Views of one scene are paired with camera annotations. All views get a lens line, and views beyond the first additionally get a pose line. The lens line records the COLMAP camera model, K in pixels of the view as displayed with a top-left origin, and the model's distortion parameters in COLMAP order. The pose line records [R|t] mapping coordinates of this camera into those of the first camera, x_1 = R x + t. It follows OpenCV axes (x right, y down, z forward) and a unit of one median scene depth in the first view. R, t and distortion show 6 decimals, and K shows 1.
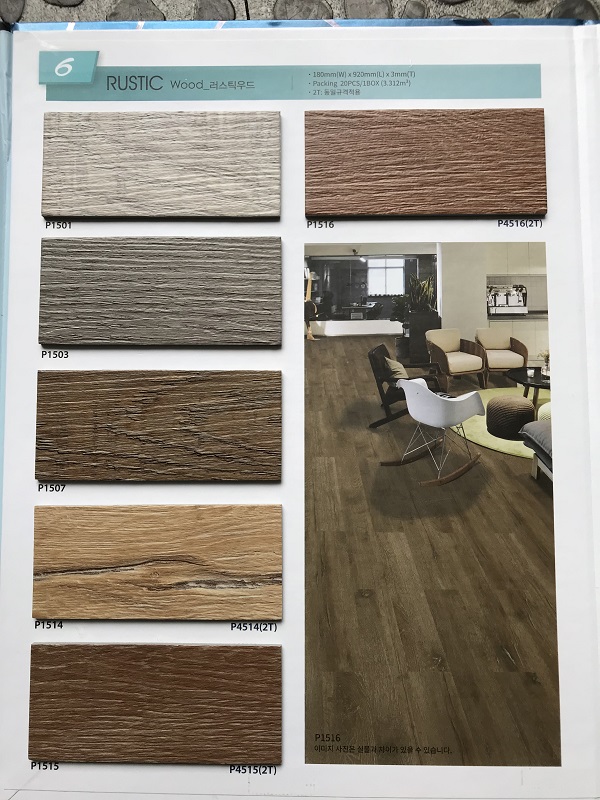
lens RADIAL K [[655.9, 0, 452.5], [0, 655.9, 432.5], [0, 0, 1]] dist [0.004305, 0.014698]
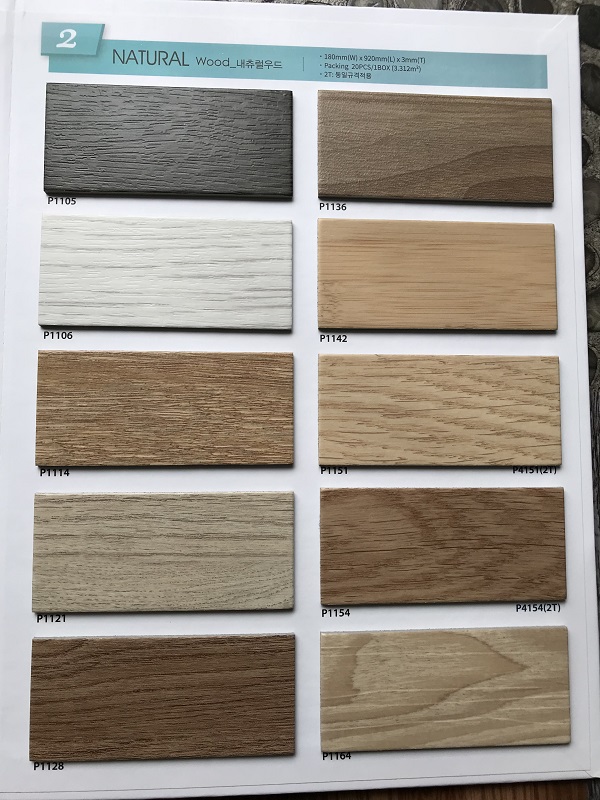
lens RADIAL K [[655.9, 0, 303.7], [0, 655.9, 404.5], [0, 0, 1]] dist [0.004305, 0.014698]
pose [[0.995019, -0.006439, 0.099475, -0.346739], [0.007718, 0.999892, -0.012471, -0.002342], [-0.099384, 0.013177, 0.994962, 0.014827]]
